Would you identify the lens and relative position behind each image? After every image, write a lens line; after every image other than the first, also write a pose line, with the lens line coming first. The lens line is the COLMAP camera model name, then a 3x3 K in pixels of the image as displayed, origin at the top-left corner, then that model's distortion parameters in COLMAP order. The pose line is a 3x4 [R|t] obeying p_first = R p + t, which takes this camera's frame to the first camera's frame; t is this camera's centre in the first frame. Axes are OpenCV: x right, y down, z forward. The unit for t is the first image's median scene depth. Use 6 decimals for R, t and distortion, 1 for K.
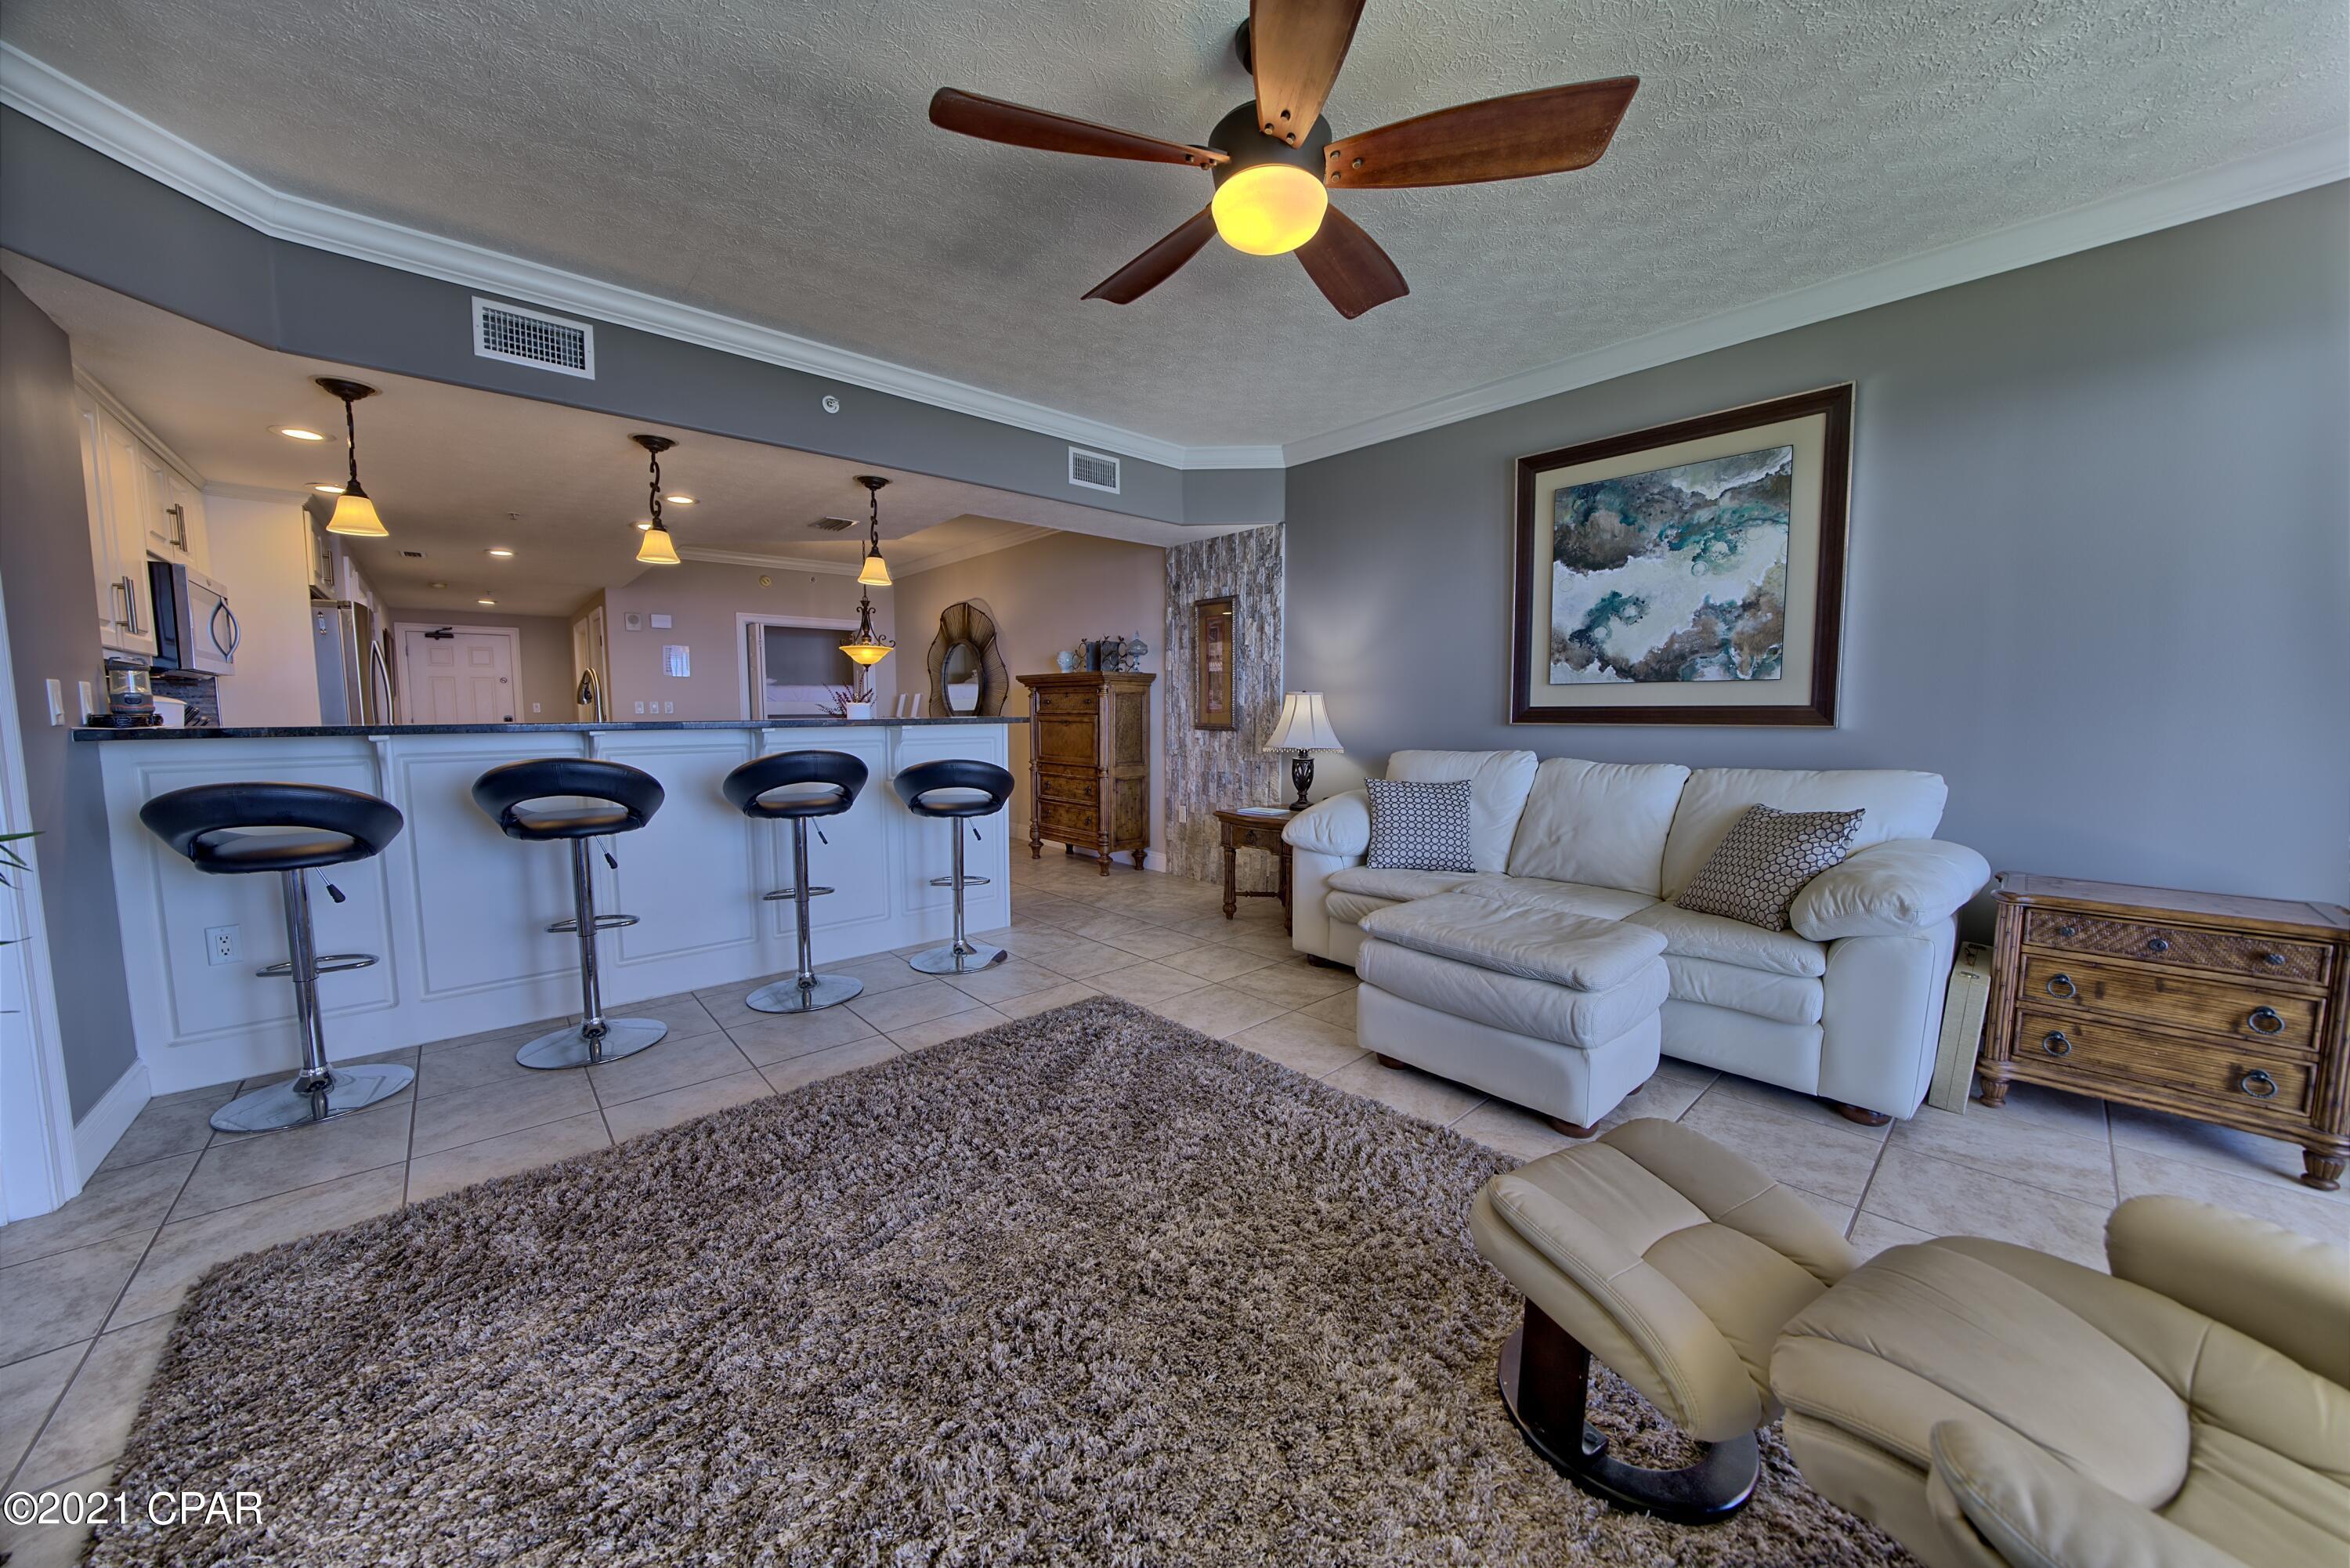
lens RADIAL K [[807.5, 0, 1169.8], [0, 807.5, 781.8], [0, 0, 1]] dist [-0.022270, -0.000019]
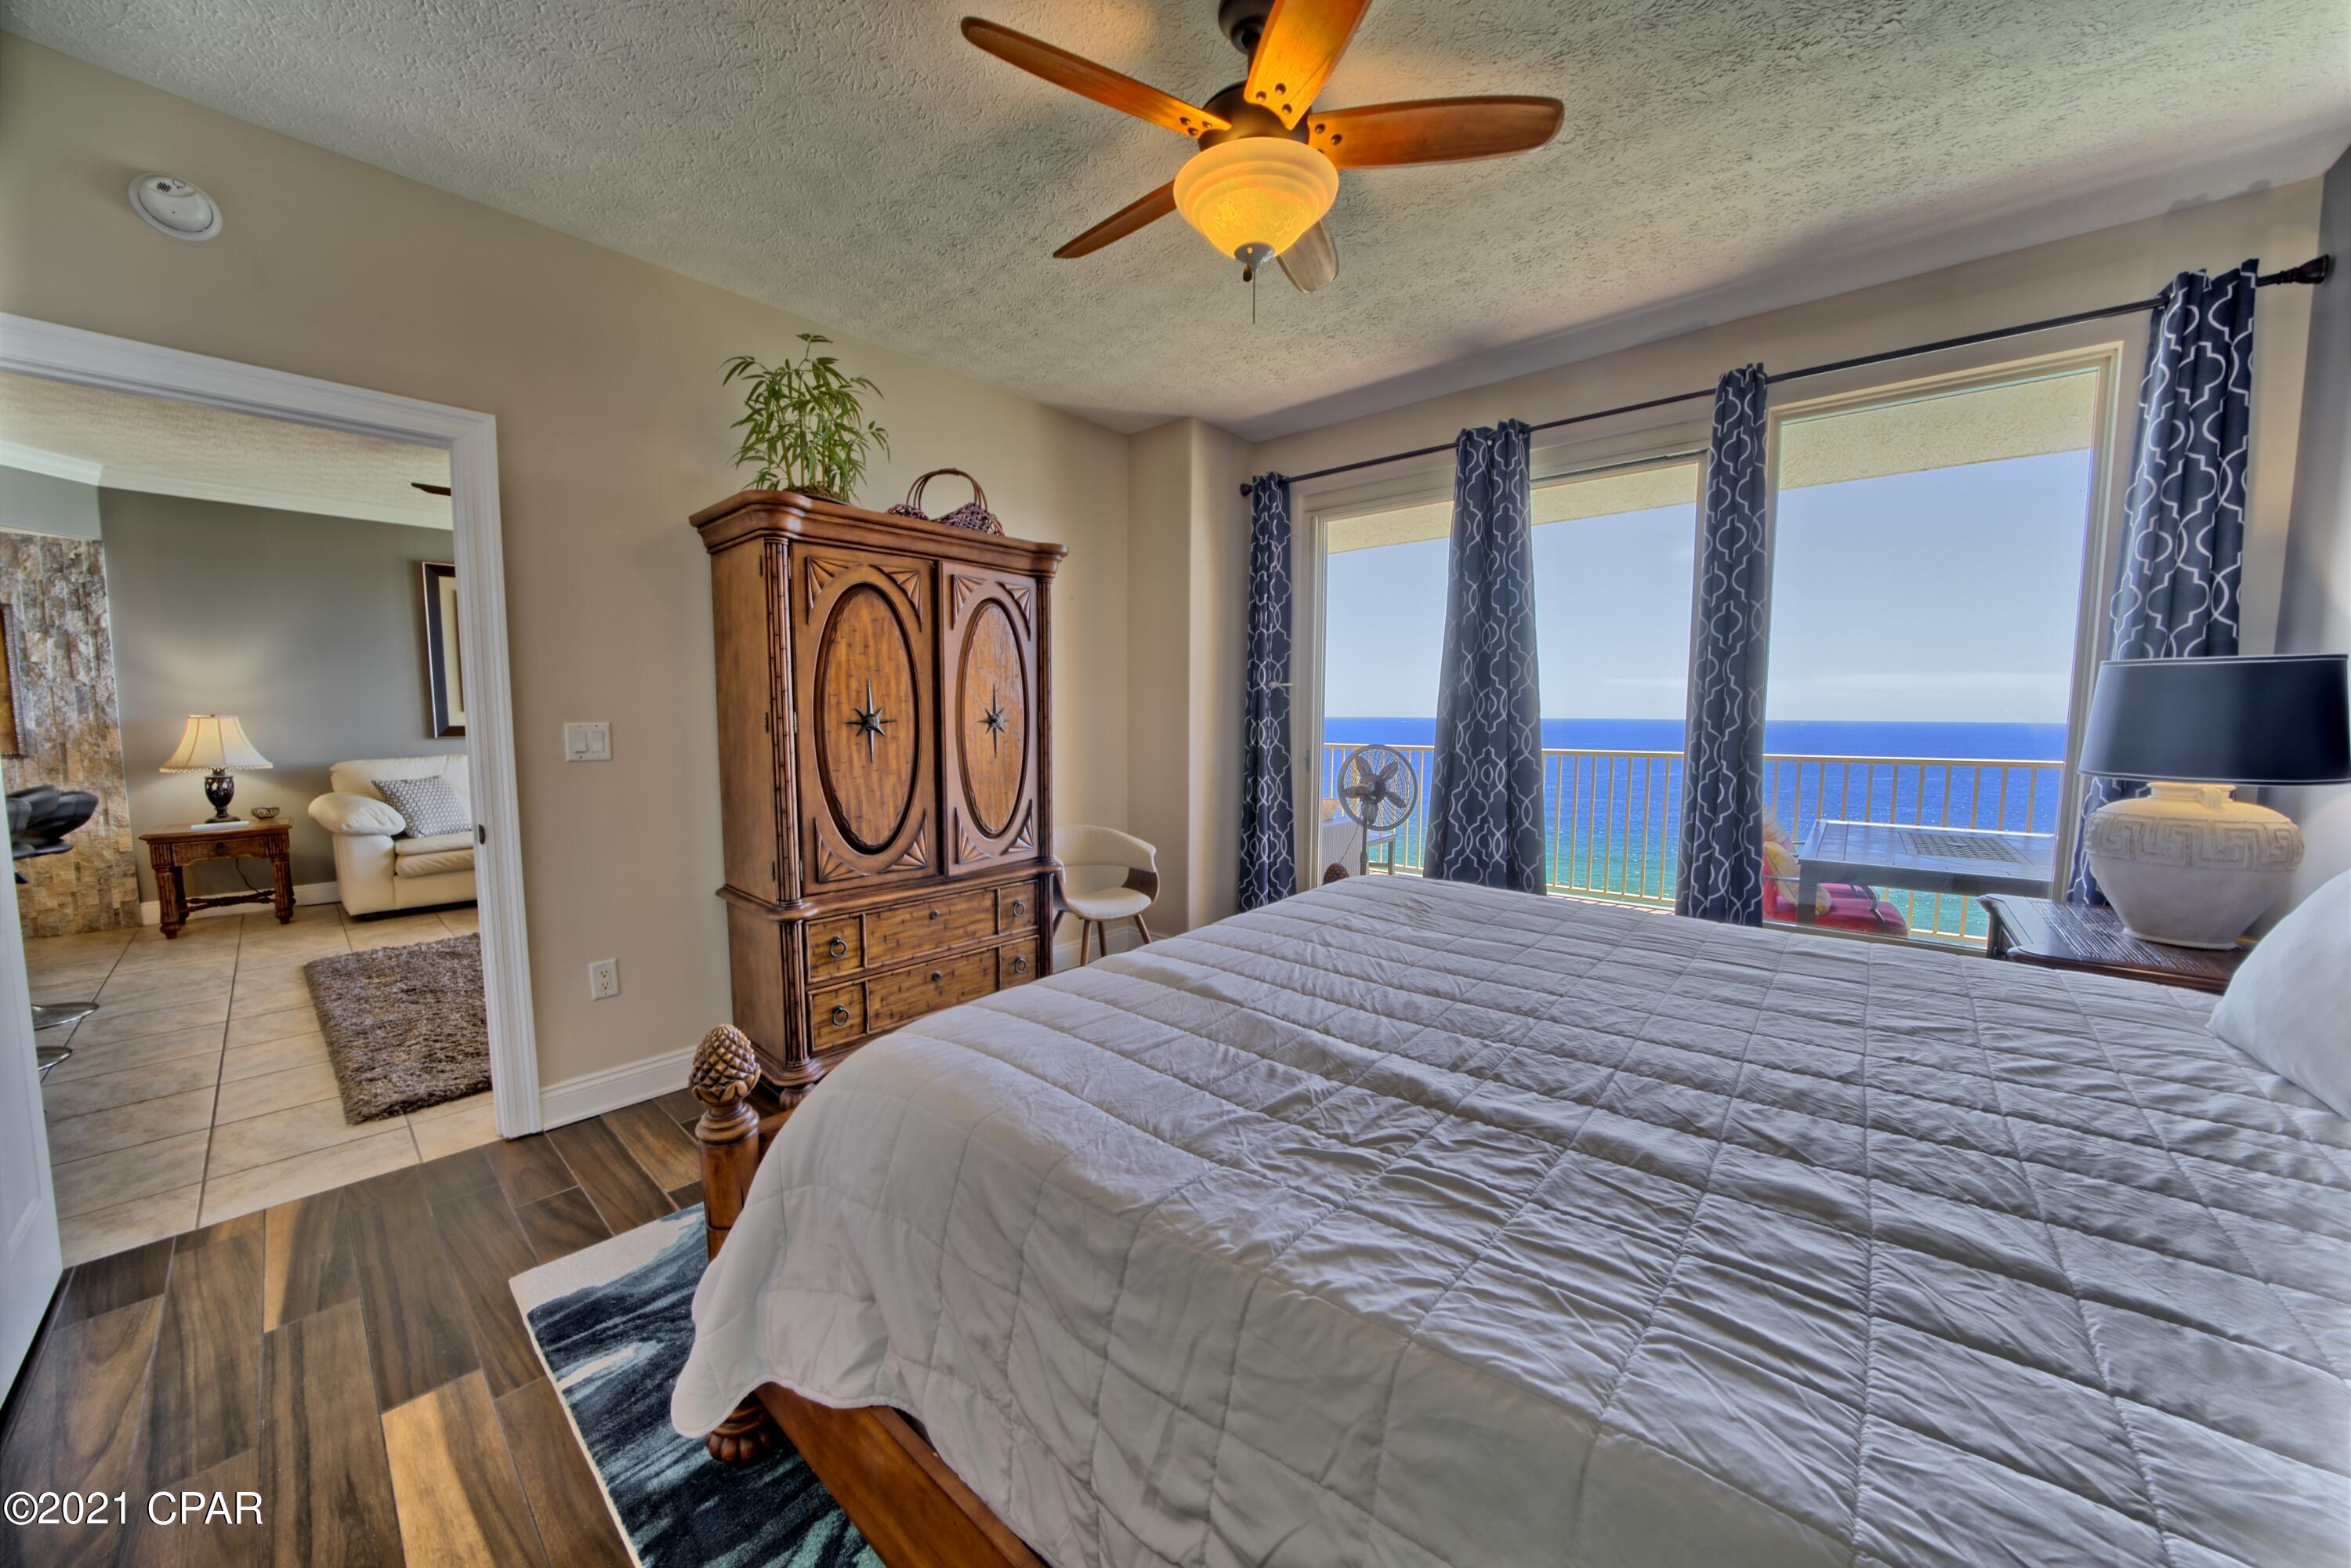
lens RADIAL K [[807.5, 0, 1171.9], [0, 807.5, 782.6], [0, 0, 1]] dist [-0.029219, 0.003408]
pose [[-0.122256, -0.085017, 0.988851, -1.352312], [0.089097, 0.991362, 0.096249, -0.009391], [-0.988491, 0.099870, -0.113626, -0.205470]]
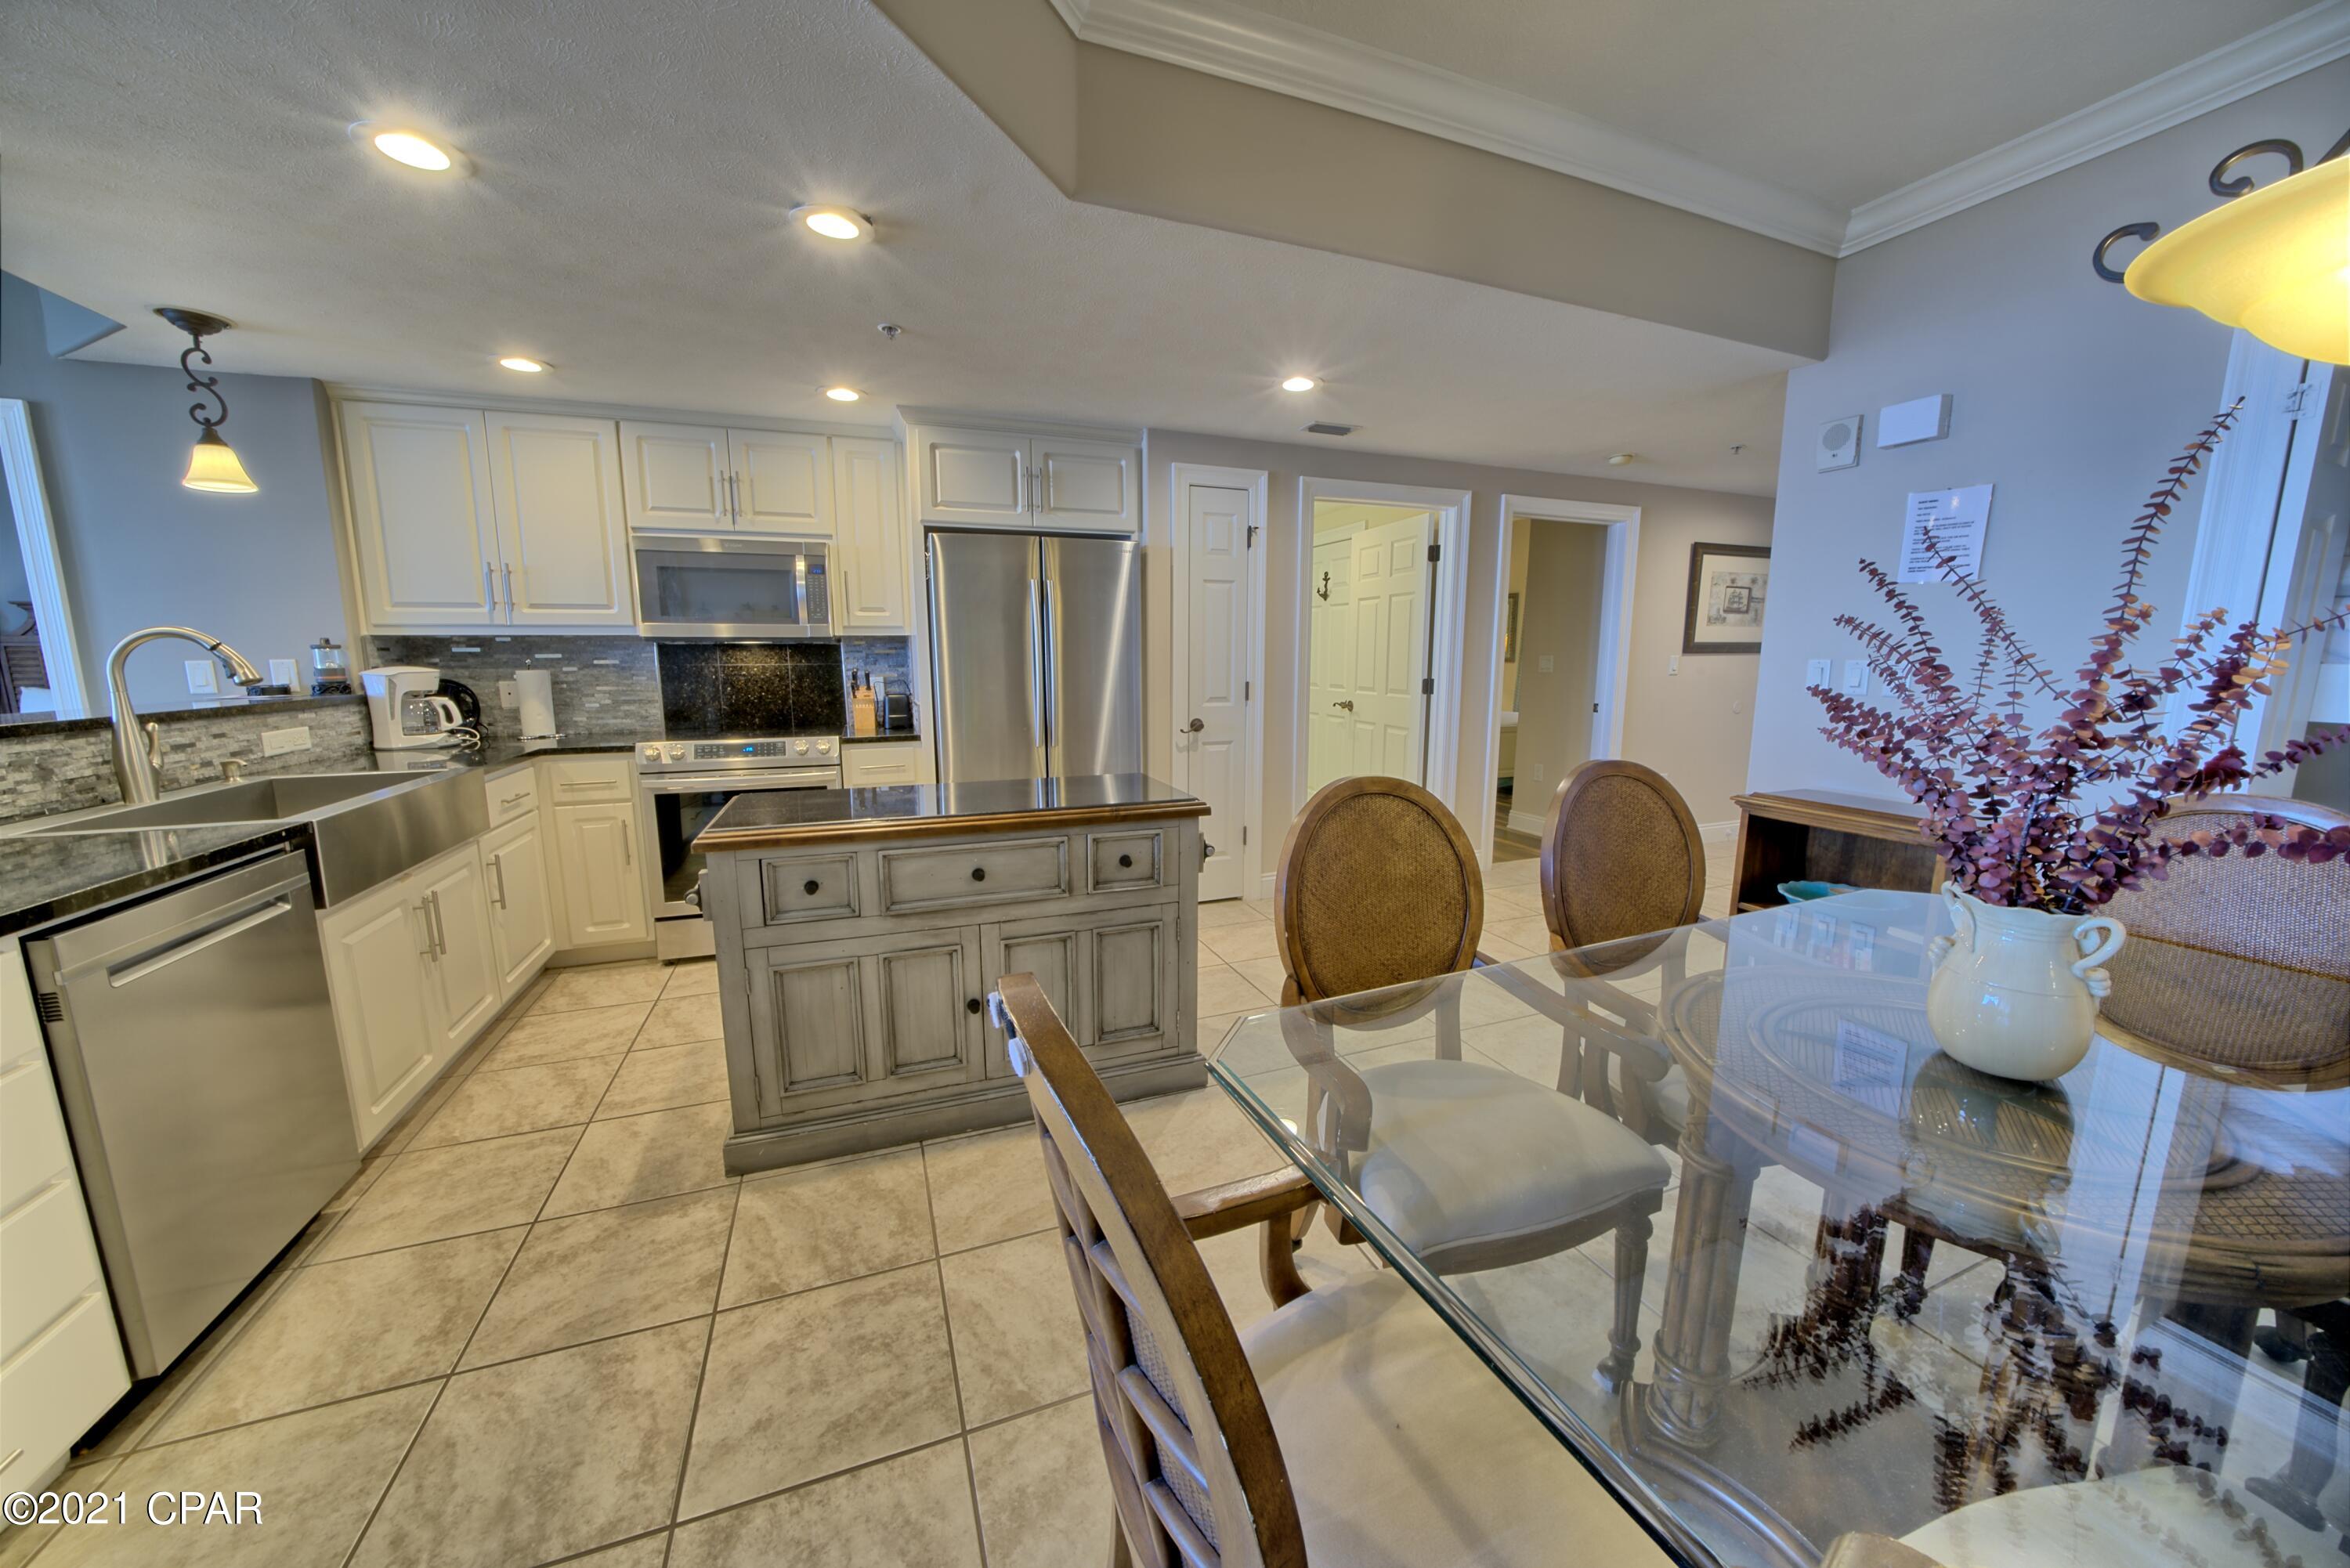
lens RADIAL K [[796.2, 0, 1164.1], [0, 796.2, 781.3], [0, 0, 1]] dist [-0.027569, 0.002561]
pose [[-0.356485, 0.151135, -0.921996, -0.442886], [-0.083092, 0.977791, 0.192408, -0.194252], [0.930599, 0.145201, -0.336010, 1.829735]]
